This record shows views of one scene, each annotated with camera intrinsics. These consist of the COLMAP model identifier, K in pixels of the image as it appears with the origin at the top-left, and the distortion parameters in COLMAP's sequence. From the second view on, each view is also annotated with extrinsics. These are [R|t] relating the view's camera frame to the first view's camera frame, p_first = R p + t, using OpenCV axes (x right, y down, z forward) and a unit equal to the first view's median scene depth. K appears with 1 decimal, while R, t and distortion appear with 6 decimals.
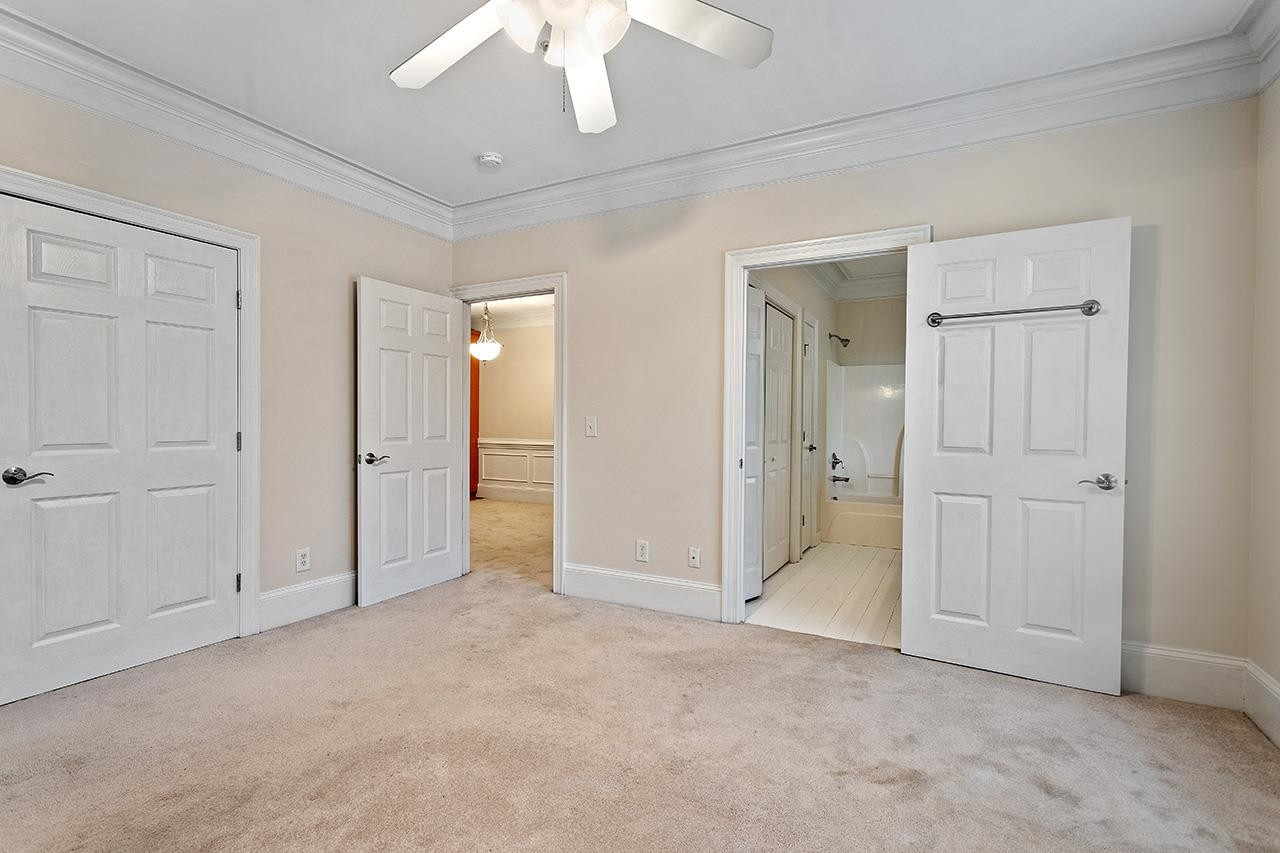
lens RADIAL K [[606.3, 0, 634.0], [0, 606.3, 428.8], [0, 0, 1]] dist [0.000810, 0.001221]
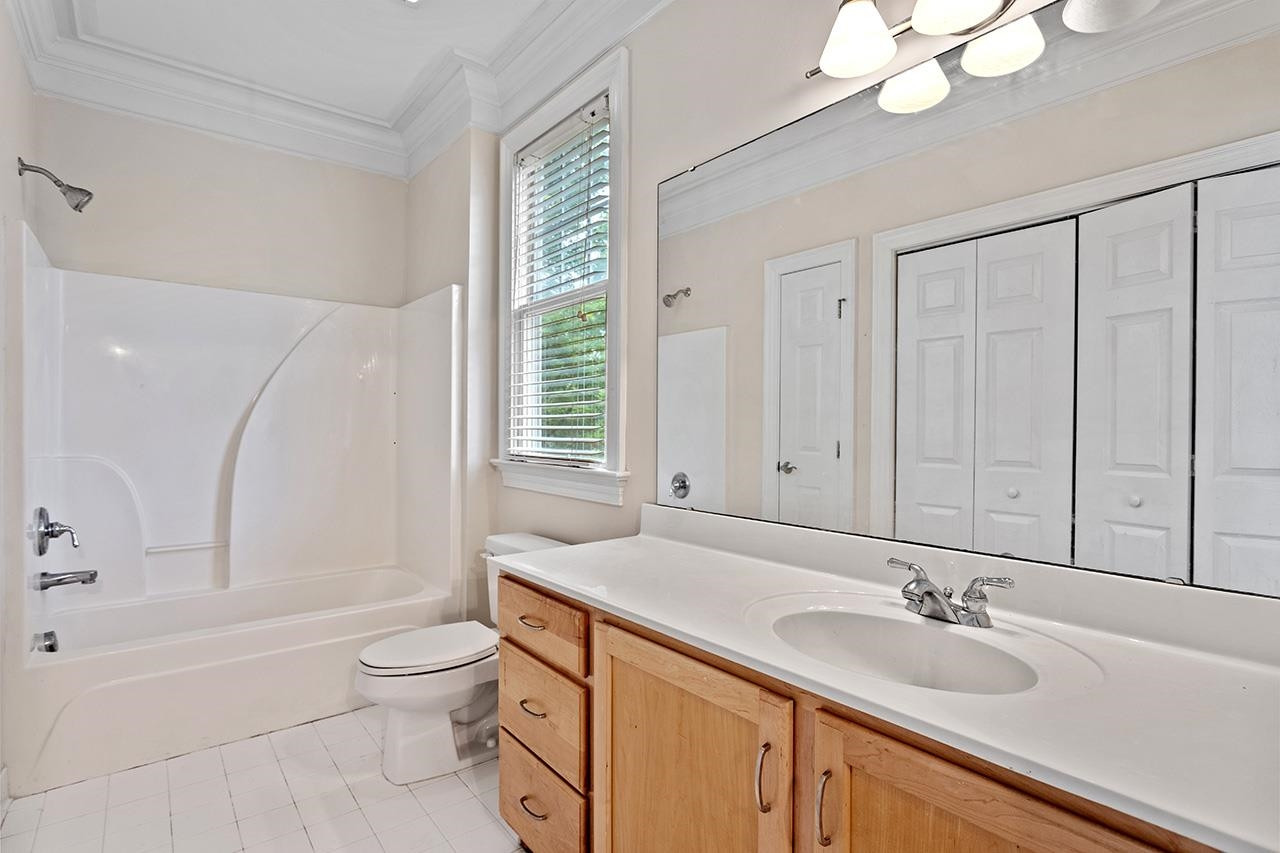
lens RADIAL K [[618.2, 0, 636.6], [0, 618.2, 430.5], [0, 0, 1]] dist [0.000372, -0.000377]
pose [[0.388297, -0.016434, 0.921388, 0.263938], [0.008511, 0.999862, 0.014247, -0.014152], [-0.921495, 0.002309, 0.388384, 1.066202]]
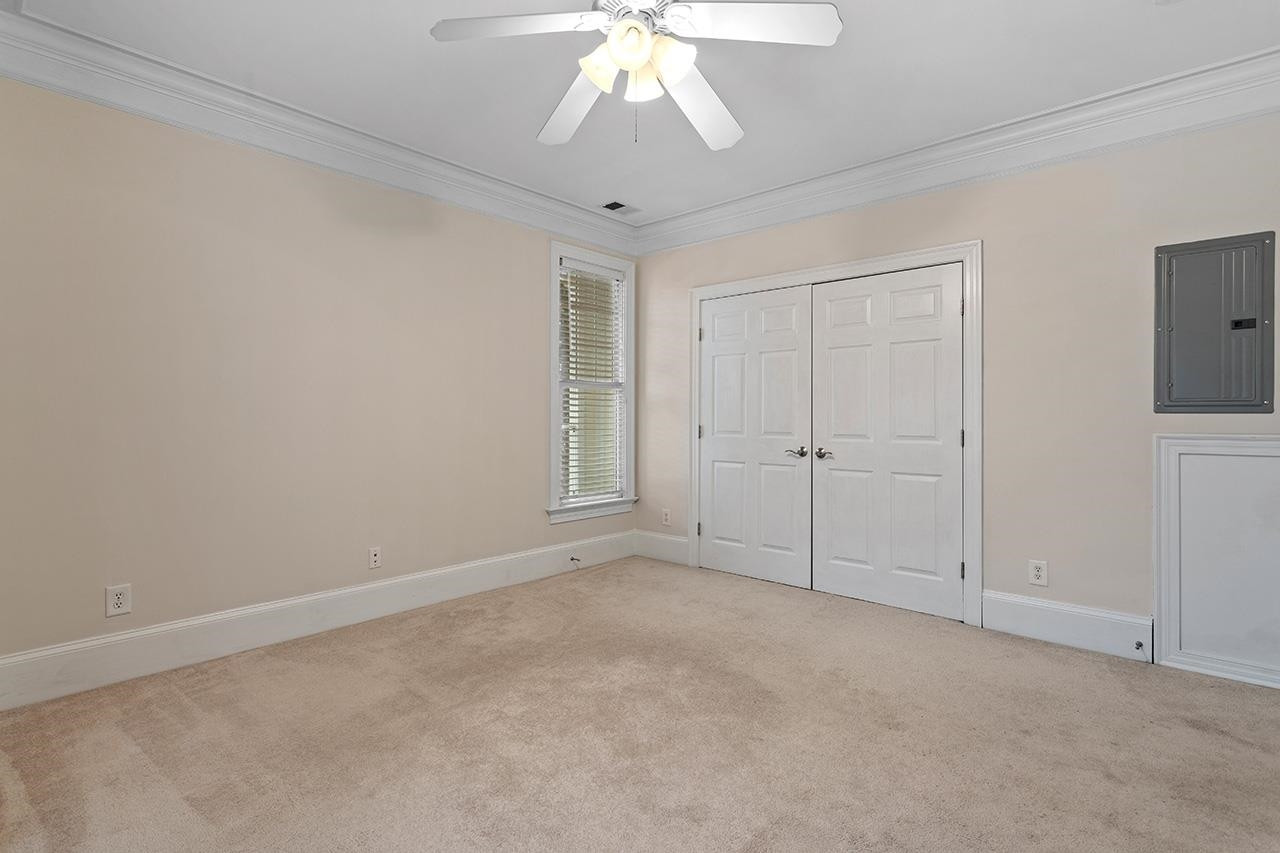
lens RADIAL K [[610.1, 0, 639.4], [0, 610.1, 410.1], [0, 0, 1]] dist [-0.000180, 0.000158]
pose [[-0.235905, -0.017250, -0.971623, 0.528488], [-0.014795, 0.999790, -0.014158, -0.005732], [0.971663, 0.011035, -0.236111, 0.691928]]
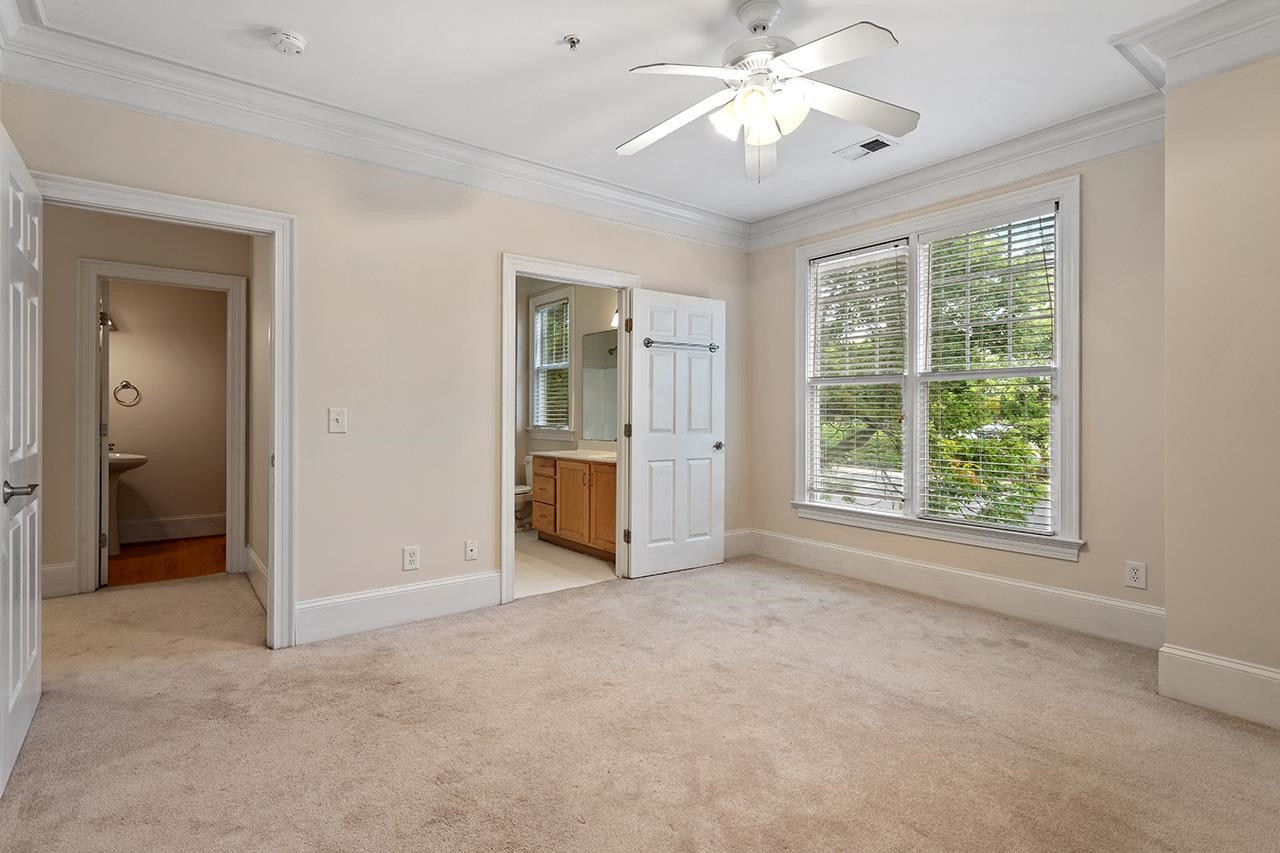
lens RADIAL K [[615.1, 0, 630.4], [0, 615.1, 417.0], [0, 0, 1]] dist [0.001650, 0.000578]
pose [[0.416723, -0.010615, 0.908972, -0.789681], [0.013521, 0.999894, 0.005478, -0.008561], [-0.908933, 0.010008, 0.416822, 0.382396]]
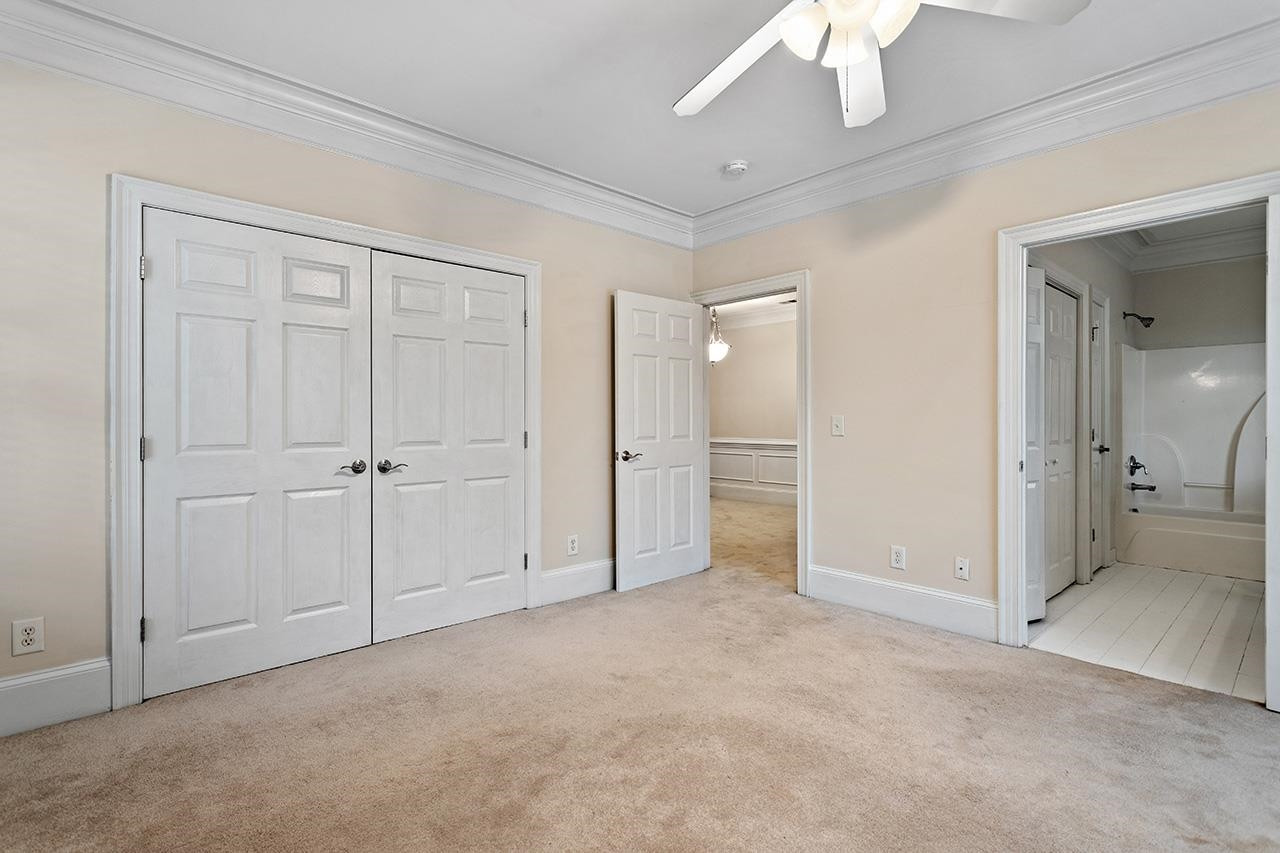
lens RADIAL K [[610.2, 0, 632.8], [0, 610.2, 420.3], [0, 0, 1]] dist [0.003596, 0.000787]
pose [[0.941760, -0.008704, -0.336172, -0.062522], [0.004424, 0.999899, -0.013496, -0.000159], [0.336256, 0.011223, 0.941704, -0.036040]]
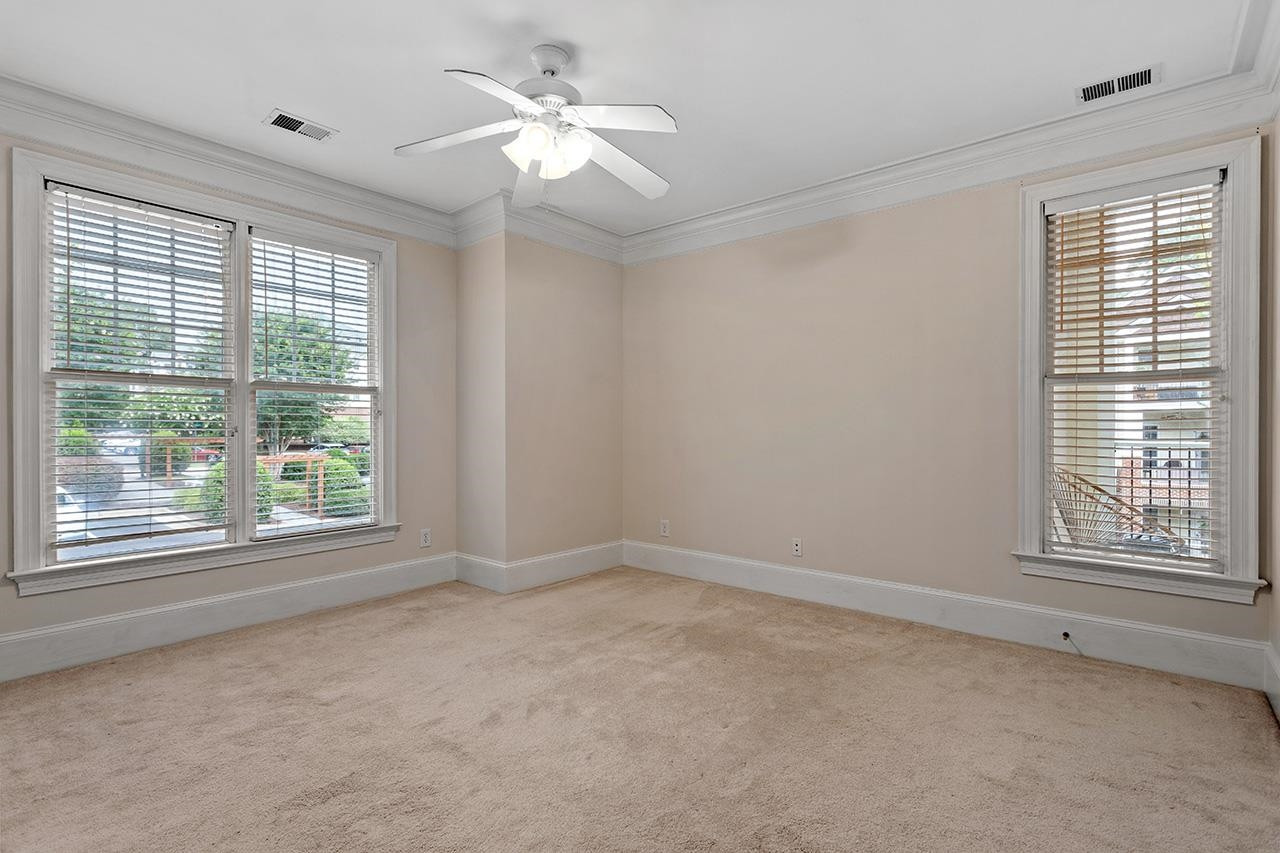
lens RADIAL K [[618.2, 0, 636.6], [0, 618.2, 430.5], [0, 0, 1]] dist [0.000372, -0.000377]
pose [[-0.980391, -0.010638, 0.196773, -0.337655], [-0.006849, 0.999778, 0.019924, -0.018920], [-0.196941, 0.018186, -0.980247, 1.306624]]
